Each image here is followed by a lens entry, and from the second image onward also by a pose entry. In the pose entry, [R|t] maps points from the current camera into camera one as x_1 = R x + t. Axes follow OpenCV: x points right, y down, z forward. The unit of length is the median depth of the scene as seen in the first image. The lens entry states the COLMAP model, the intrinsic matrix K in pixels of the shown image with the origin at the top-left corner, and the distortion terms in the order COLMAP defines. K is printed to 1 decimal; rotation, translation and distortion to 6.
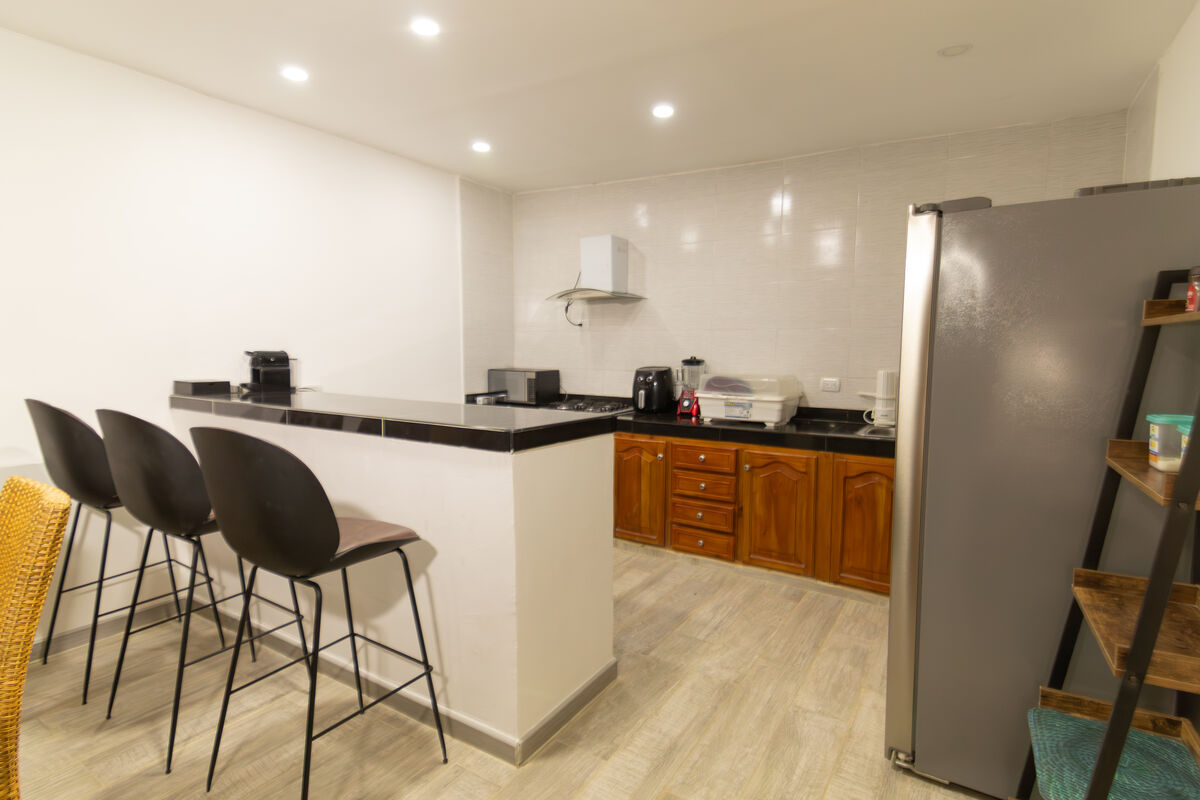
lens RADIAL K [[603.1, 0, 568.1], [0, 603.1, 416.7], [0, 0, 1]] dist [0.029376, -0.004093]
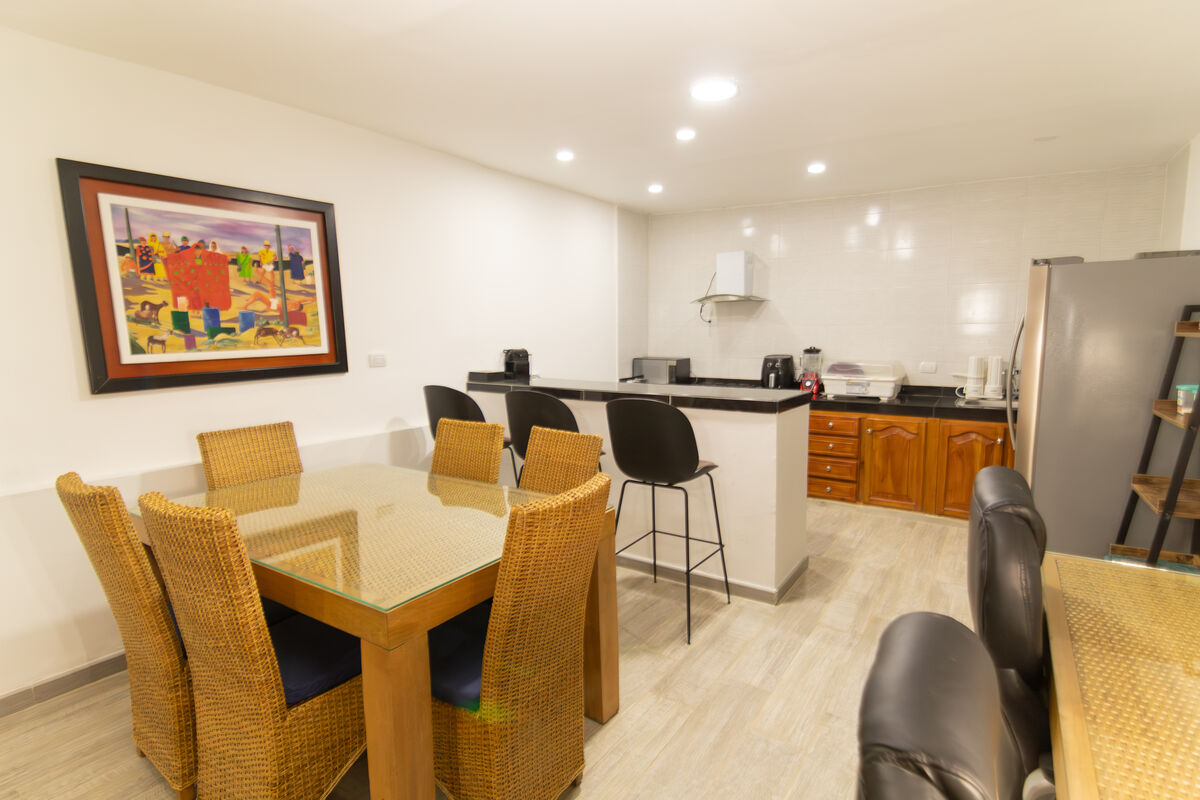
lens RADIAL K [[603.1, 0, 570.9], [0, 603.1, 413.9], [0, 0, 1]] dist [0.029376, -0.004093]
pose [[0.999576, -0.010331, -0.027217, -0.345978], [0.010976, 0.999660, 0.023642, 0.008005], [0.026964, -0.023931, 0.999350, -0.377231]]
